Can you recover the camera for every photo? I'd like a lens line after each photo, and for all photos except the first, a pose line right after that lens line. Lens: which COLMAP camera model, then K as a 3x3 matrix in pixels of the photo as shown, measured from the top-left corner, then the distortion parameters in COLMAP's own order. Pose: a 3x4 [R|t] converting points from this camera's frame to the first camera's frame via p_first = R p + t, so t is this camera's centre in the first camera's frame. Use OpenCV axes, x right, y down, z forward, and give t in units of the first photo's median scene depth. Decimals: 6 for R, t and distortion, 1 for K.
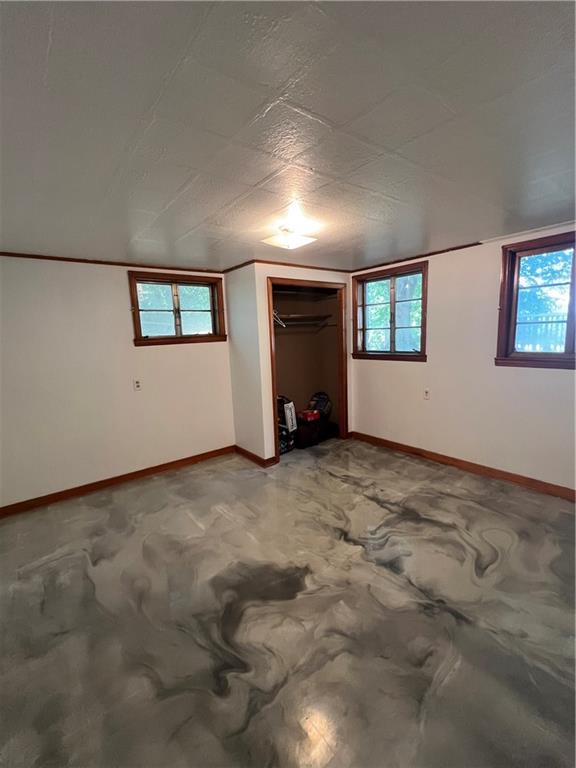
lens RADIAL K [[334.1, 0, 288.1], [0, 334.1, 385.2], [0, 0, 1]] dist [0.001124, 0.001068]
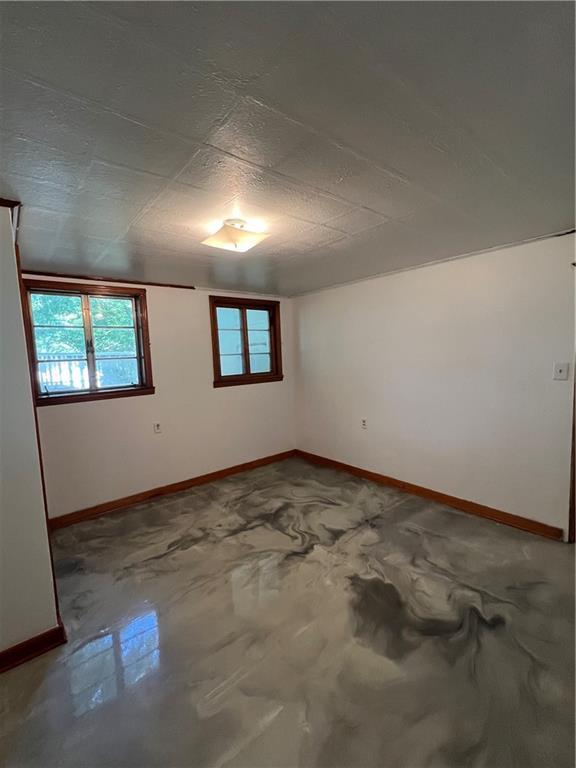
lens RADIAL K [[334.1, 0, 287.6], [0, 334.1, 383.3], [0, 0, 1]] dist [0.001124, 0.001068]
pose [[-0.036039, -0.049345, 0.998131, -0.742739], [0.193834, 0.979468, 0.055421, -0.105453], [-0.980372, 0.195469, -0.025734, 0.878151]]
